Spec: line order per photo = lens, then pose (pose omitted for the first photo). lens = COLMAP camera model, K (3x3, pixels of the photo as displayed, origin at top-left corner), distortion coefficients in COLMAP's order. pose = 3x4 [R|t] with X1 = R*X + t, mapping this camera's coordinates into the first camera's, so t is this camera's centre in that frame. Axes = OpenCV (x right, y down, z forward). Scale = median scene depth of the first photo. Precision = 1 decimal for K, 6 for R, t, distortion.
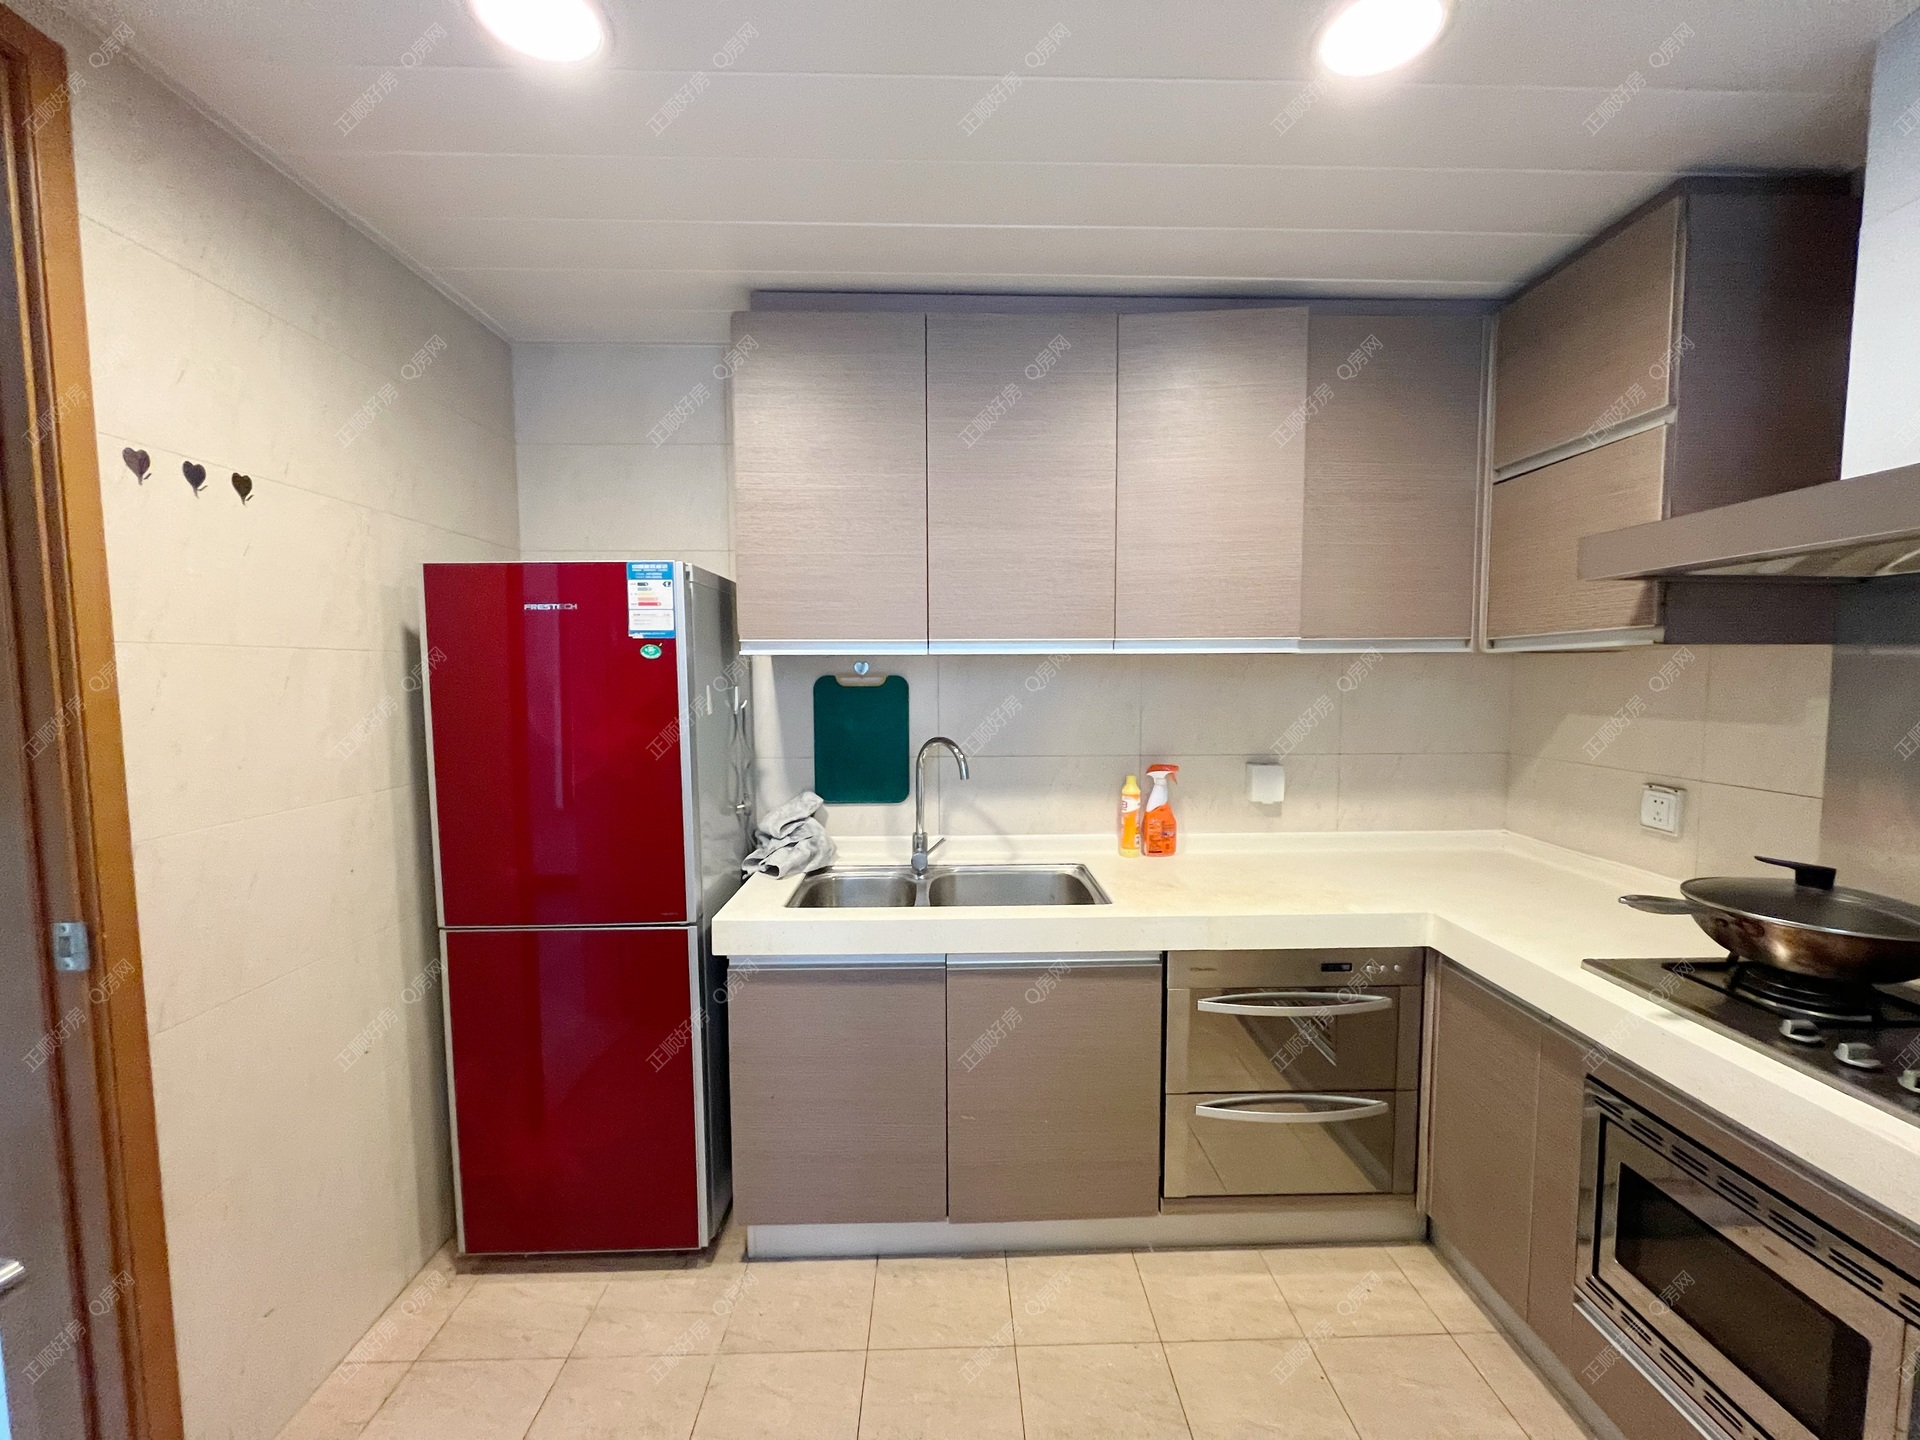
lens RADIAL K [[772.2, 0, 961.6], [0, 772.2, 724.1], [0, 0, 1]] dist [-0.000530, -0.000905]
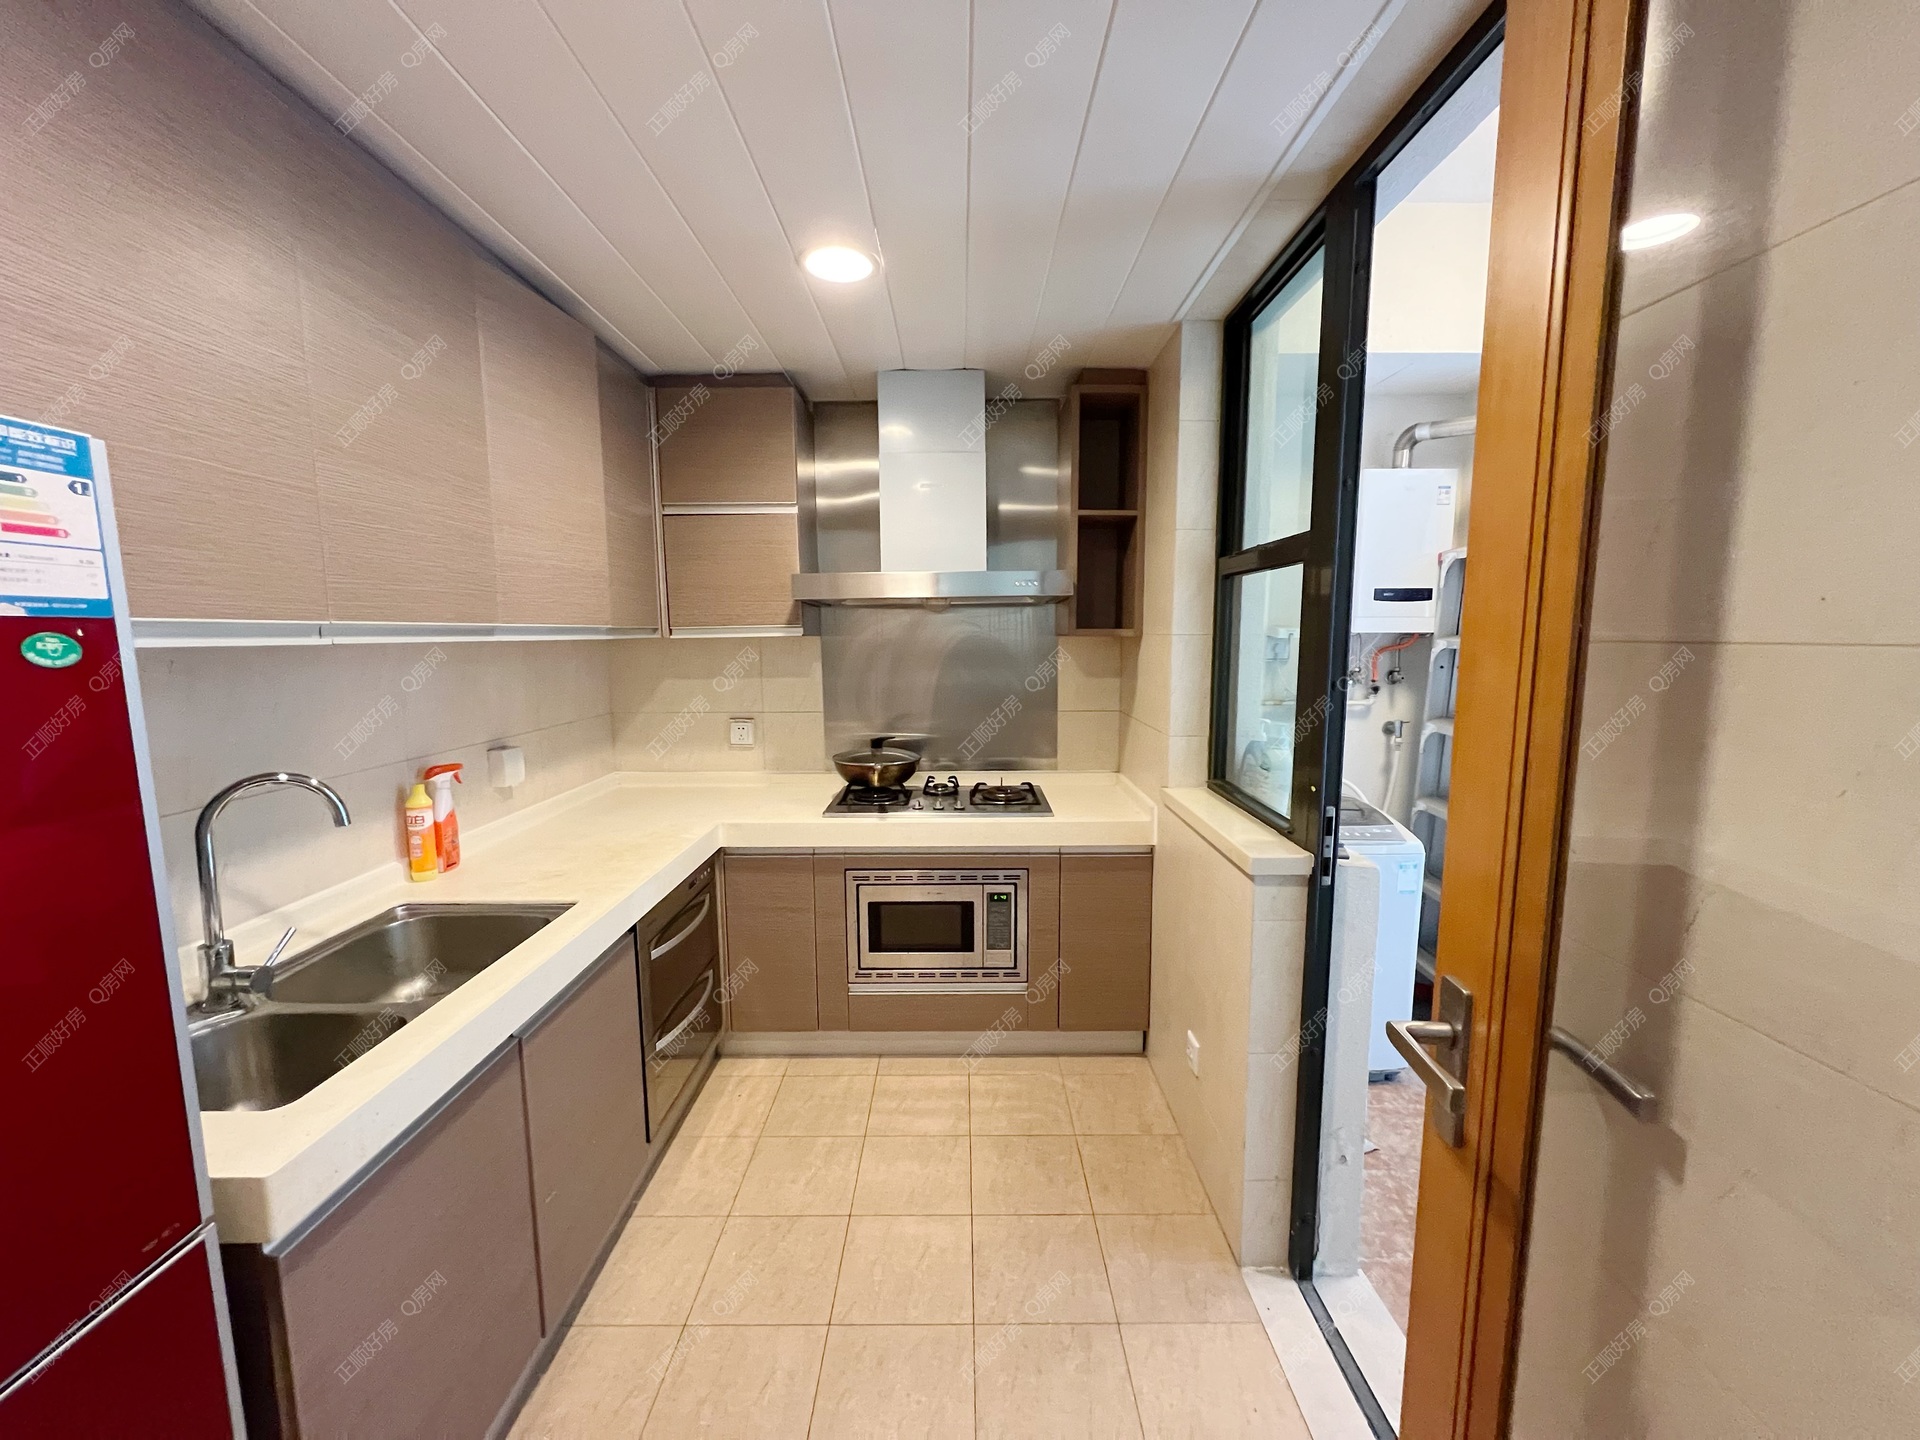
lens RADIAL K [[777.3, 0, 964.5], [0, 777.3, 724.8], [0, 0, 1]] dist [0.005045, 0.000013]
pose [[0.011777, -0.115165, 0.993277, -0.806151], [0.075117, 0.990640, 0.113969, -0.066065], [-0.997105, 0.073270, 0.020317, 0.518878]]
